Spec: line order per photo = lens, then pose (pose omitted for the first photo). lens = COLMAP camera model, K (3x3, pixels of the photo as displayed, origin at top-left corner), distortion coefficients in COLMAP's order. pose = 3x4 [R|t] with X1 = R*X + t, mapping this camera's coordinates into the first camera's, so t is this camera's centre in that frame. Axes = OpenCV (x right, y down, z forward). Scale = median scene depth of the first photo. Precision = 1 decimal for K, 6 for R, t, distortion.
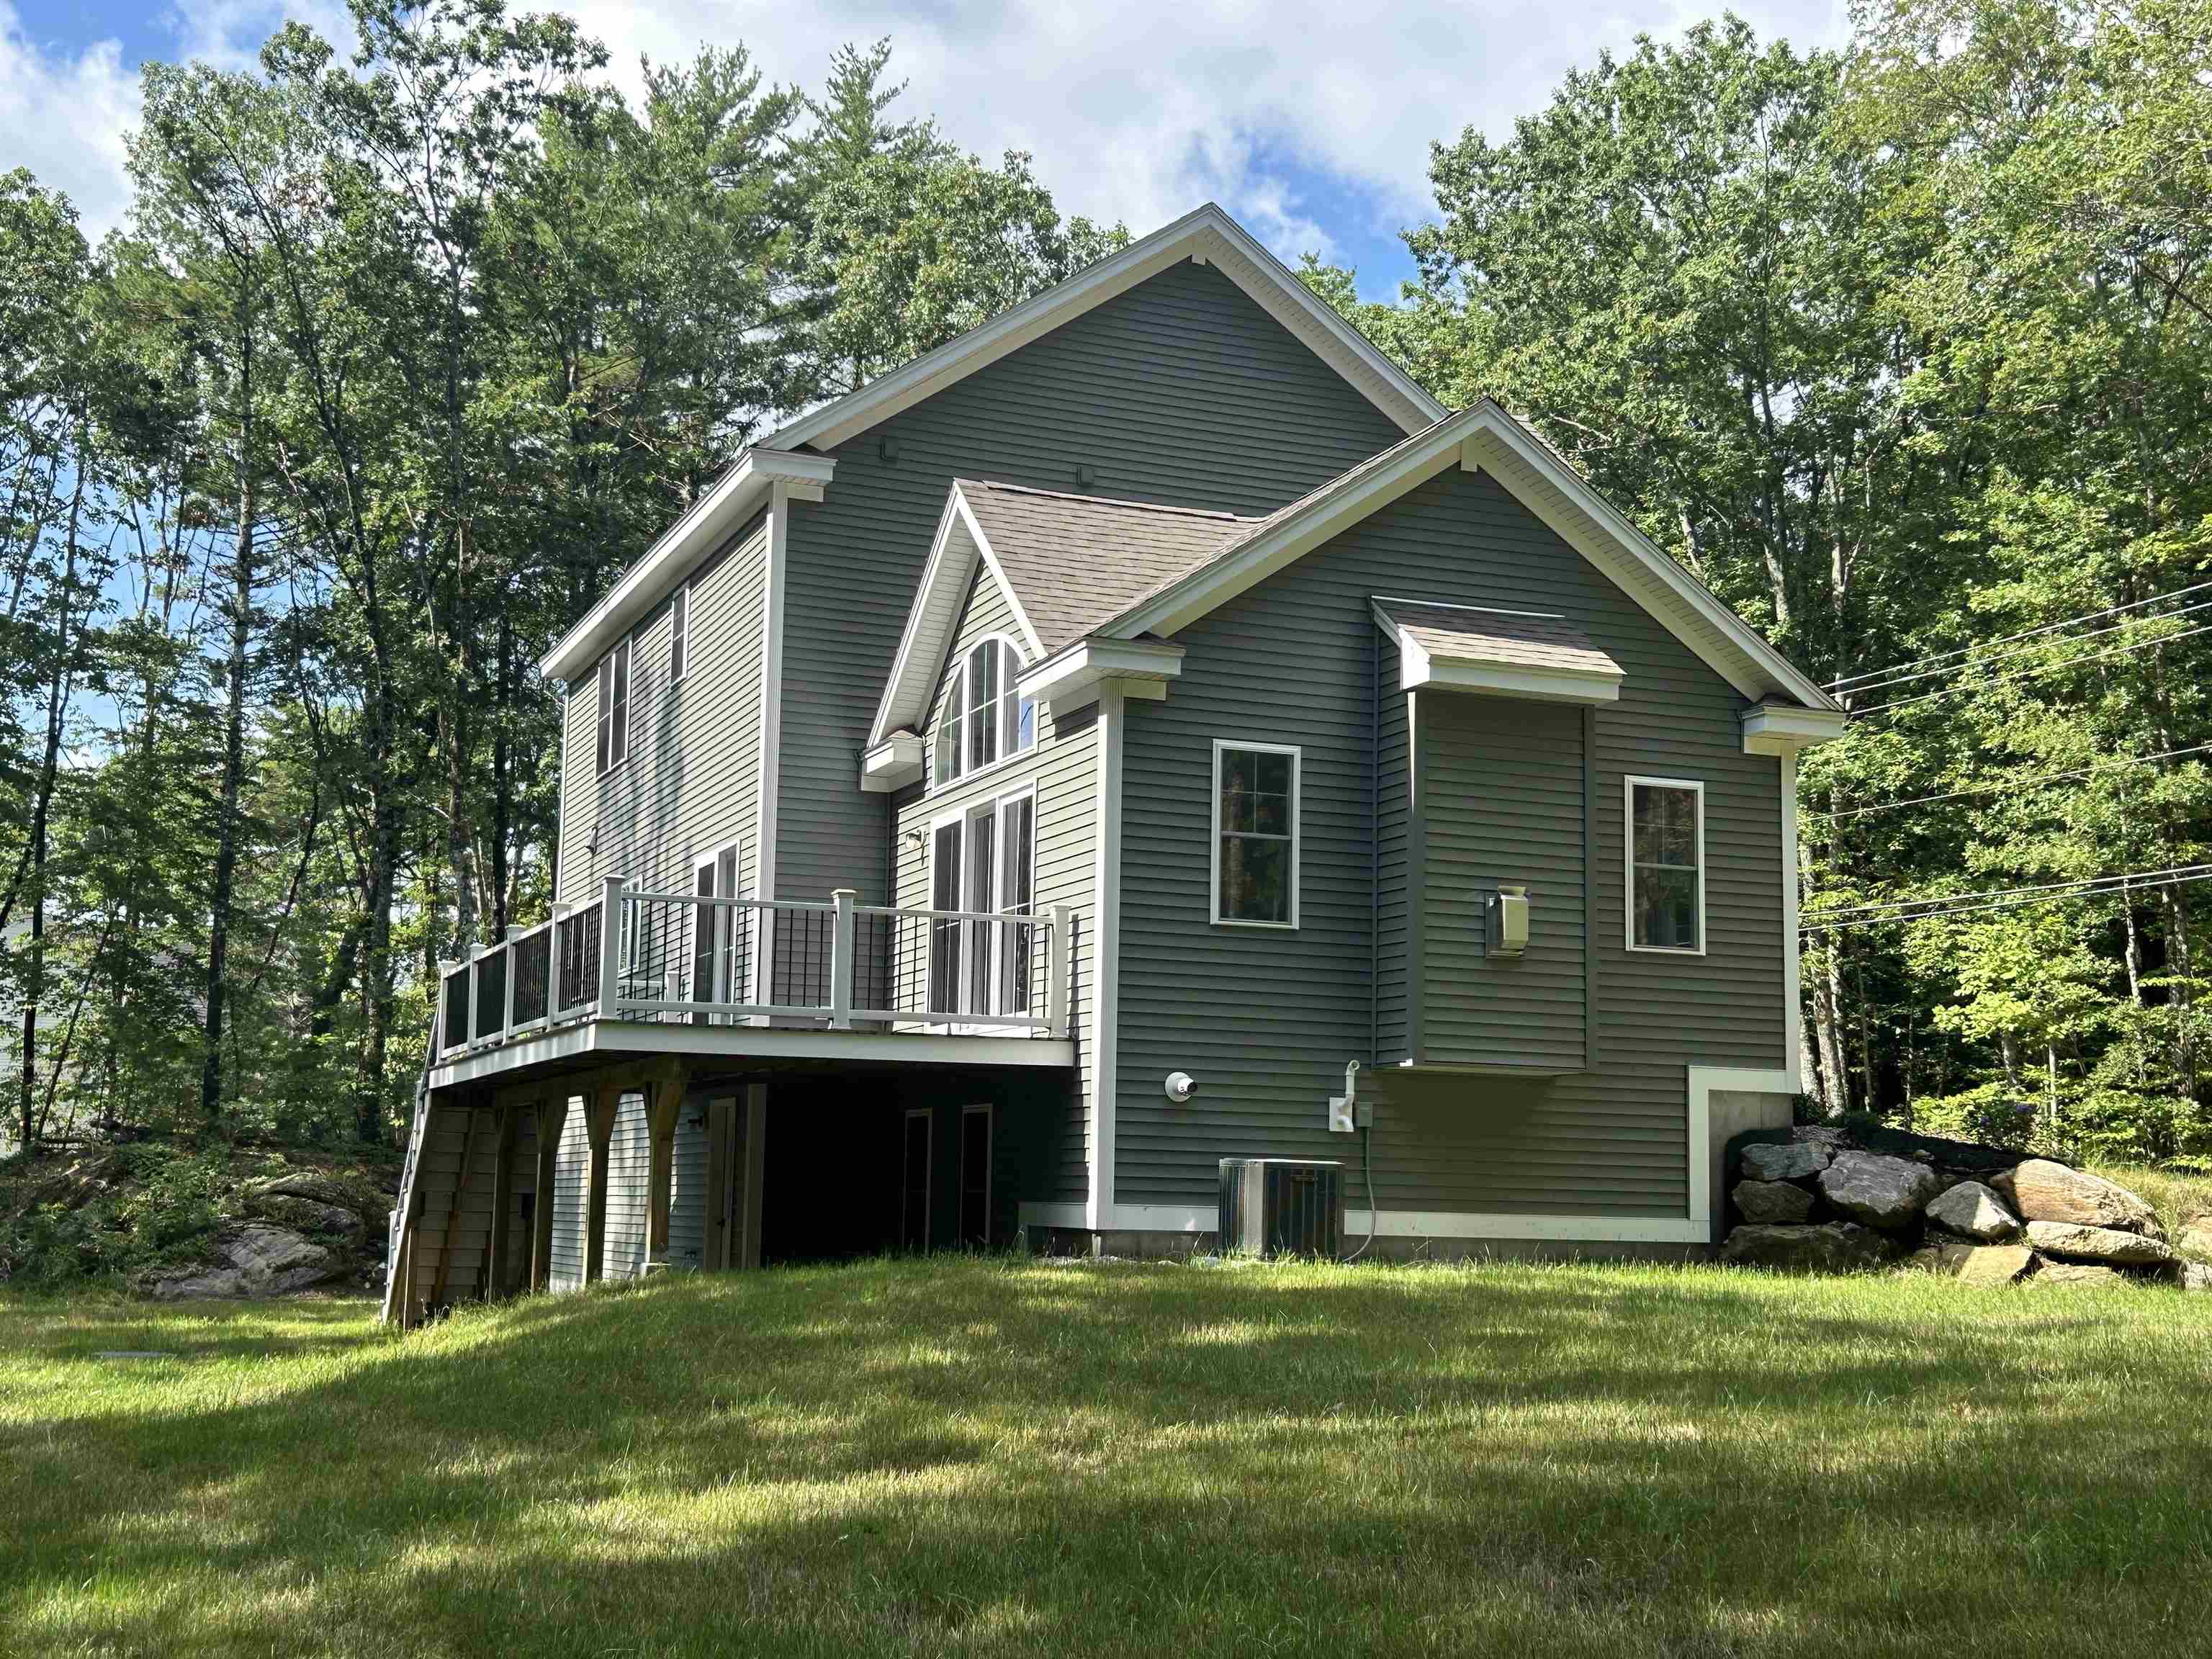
lens RADIAL K [[2654.3, 0, 1104.1], [0, 2654.3, 831.3], [0, 0, 1]] dist [0.028396, 0.000000]
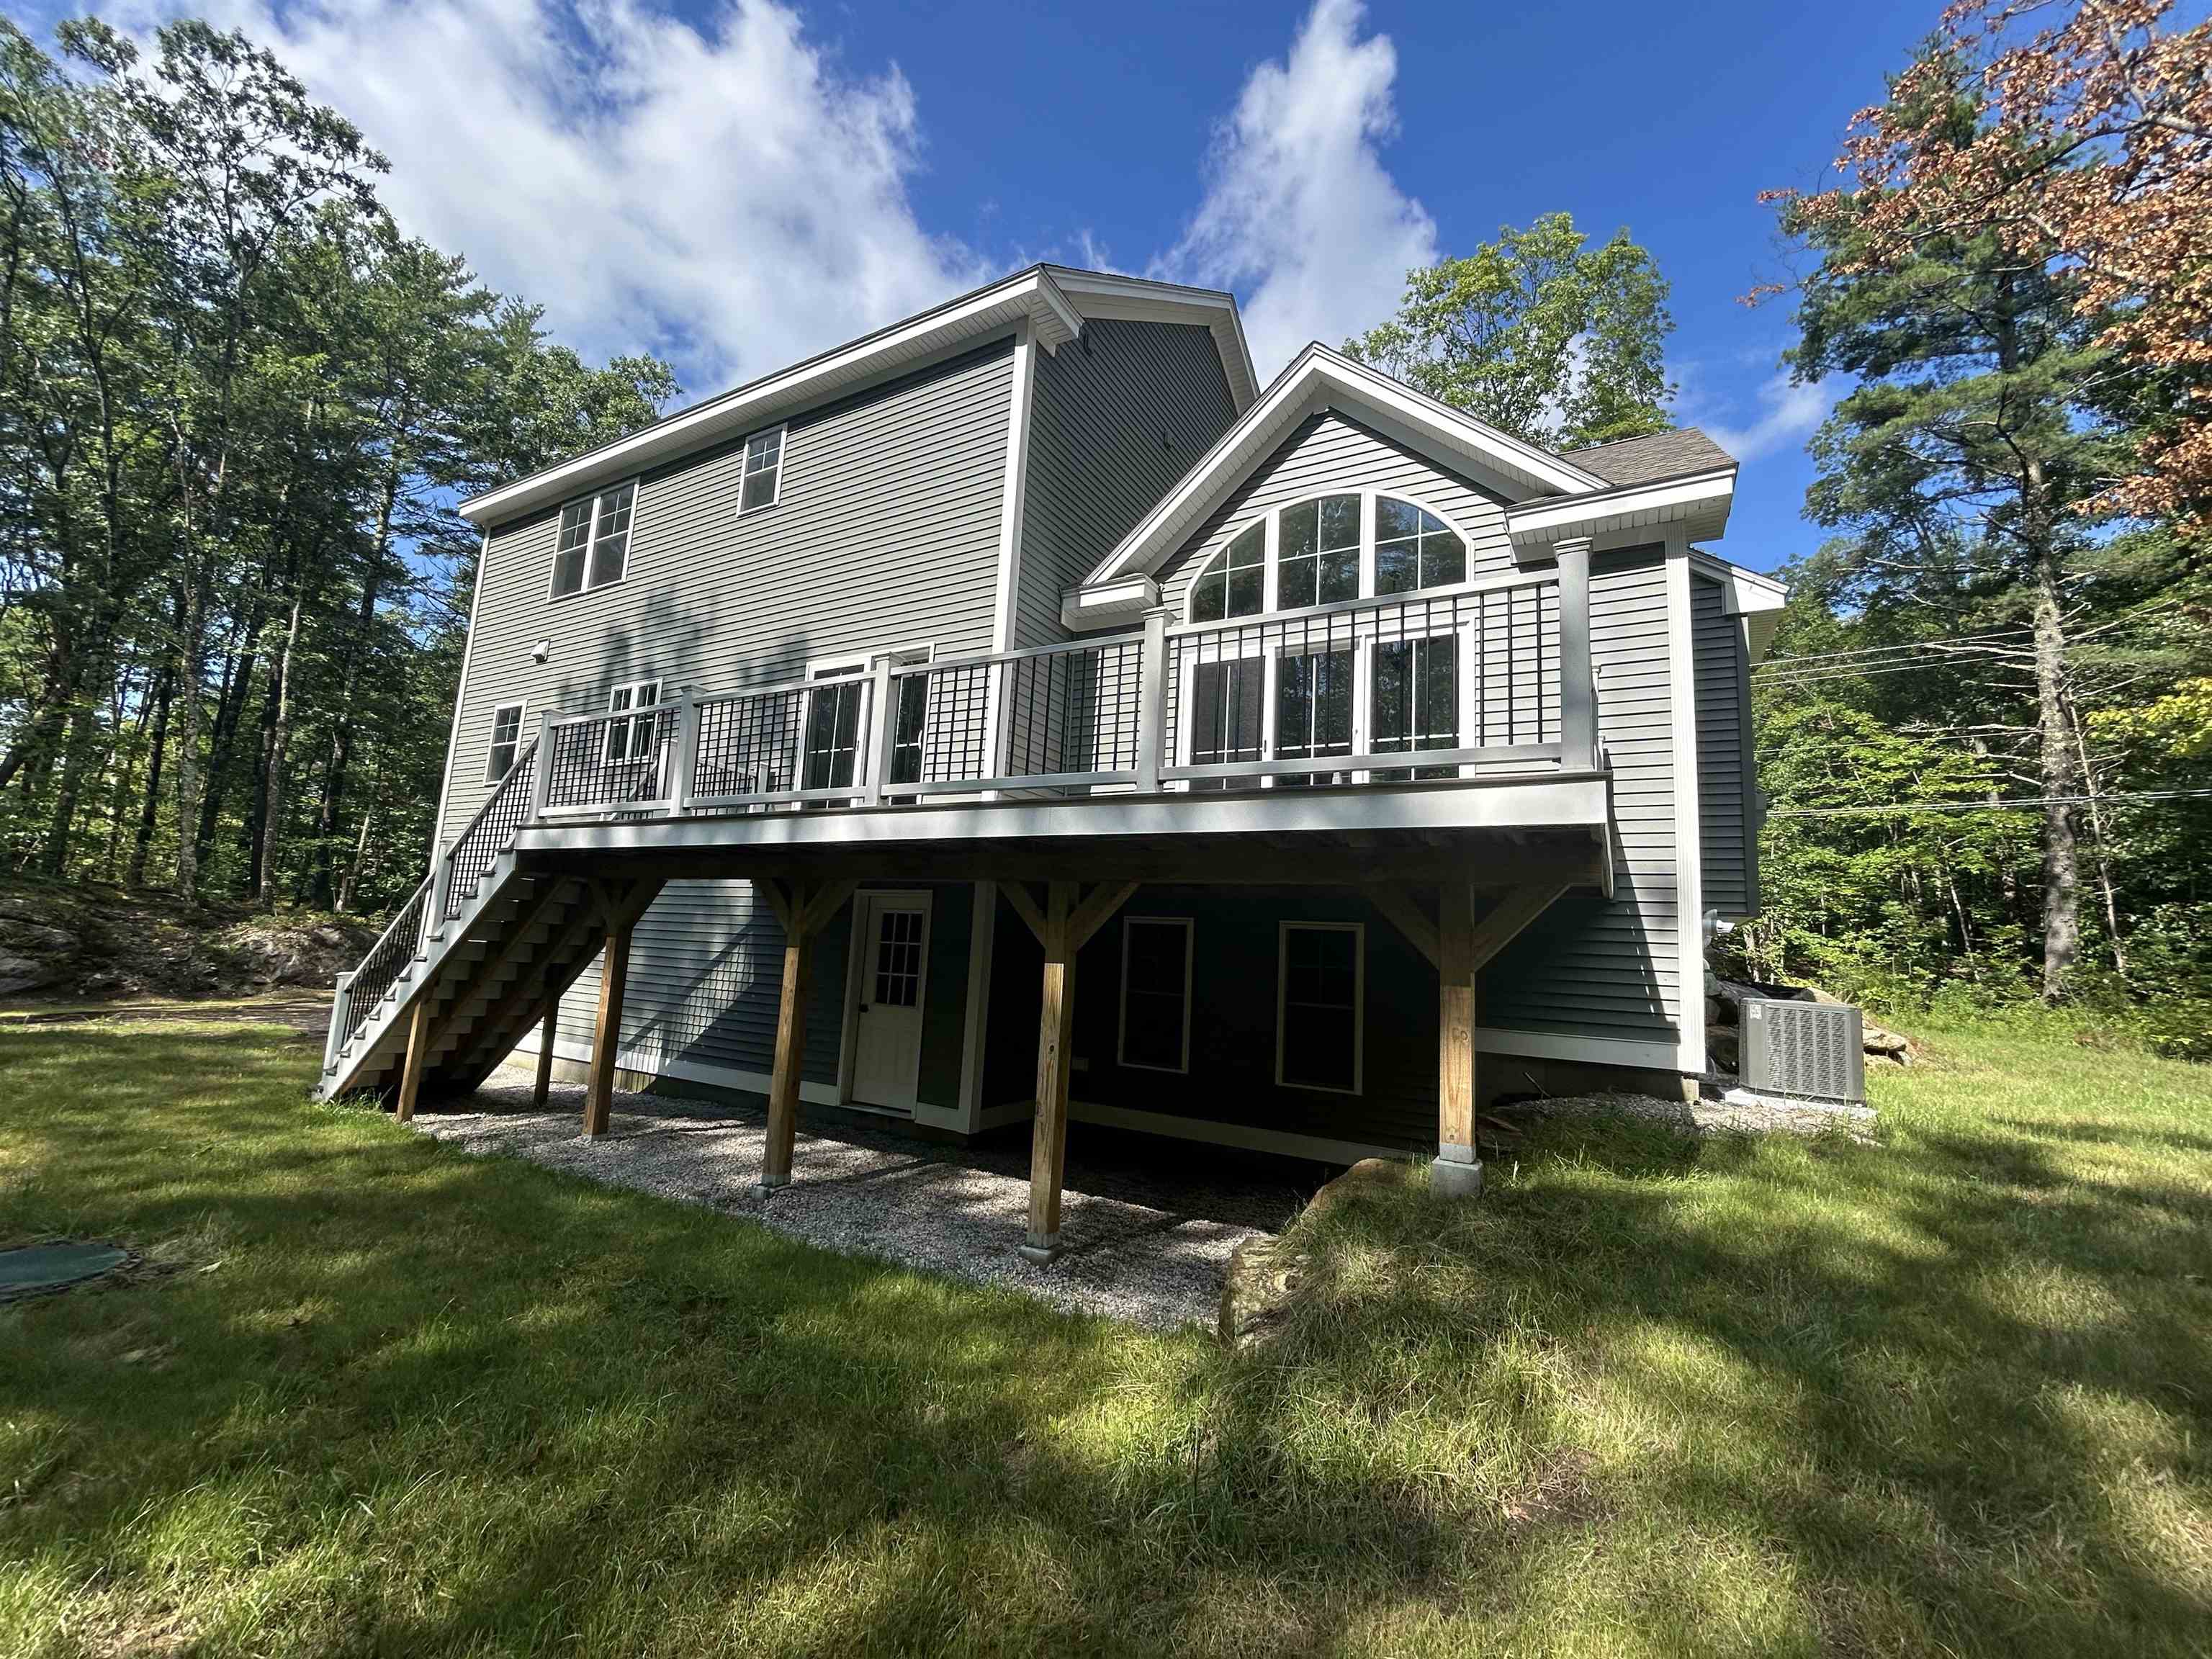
lens RADIAL K [[891.2, 0, 1112.1], [0, 891.2, 828.7], [0, 0, 1]] dist [-0.002602, 0.002120]
pose [[0.785492, 0.112250, 0.608607, -0.278130], [-0.126233, 0.991799, -0.020004, 0.071104], [-0.605862, -0.061113, 0.793219, 0.652460]]
